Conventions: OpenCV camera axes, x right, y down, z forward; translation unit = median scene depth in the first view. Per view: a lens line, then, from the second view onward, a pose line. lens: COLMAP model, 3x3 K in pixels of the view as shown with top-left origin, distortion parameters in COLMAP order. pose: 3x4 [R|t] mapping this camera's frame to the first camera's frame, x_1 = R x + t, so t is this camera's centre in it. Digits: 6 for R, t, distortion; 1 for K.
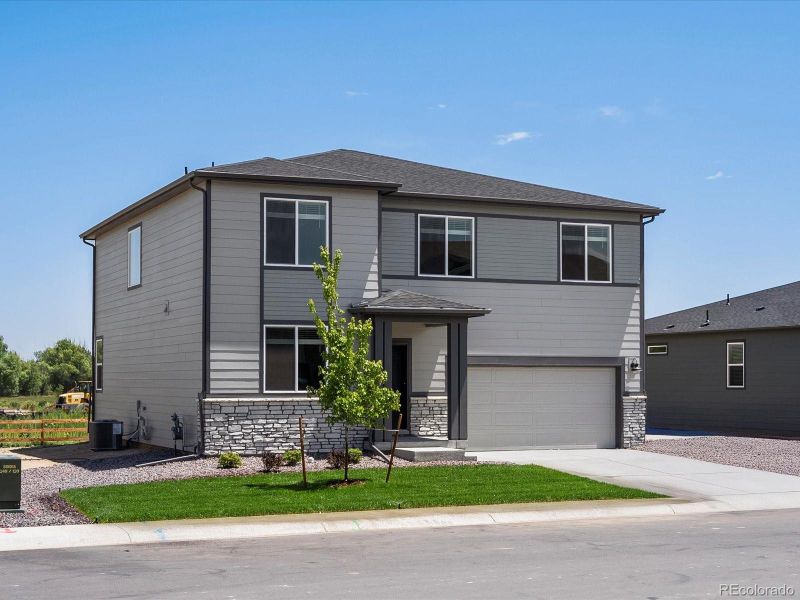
lens RADIAL K [[1371.0, 0, 400.0], [0, 1371.0, 300.0], [0, 0, 1]] dist [-0.020992, -0.039623]
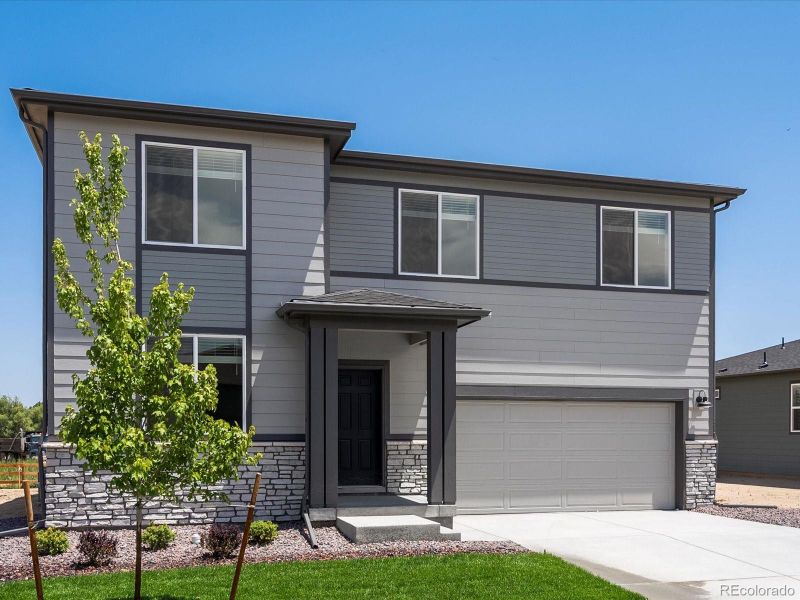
lens RADIAL K [[864.3, 0, 399.5], [0, 864.3, 424.1], [0, 0, 1]] dist [0.000577, 0.002387]
pose [[0.991951, -0.002247, -0.126604, 0.071317], [0.008349, 0.998827, 0.047687, 0.039709], [0.126349, -0.048360, 0.990806, 0.543142]]
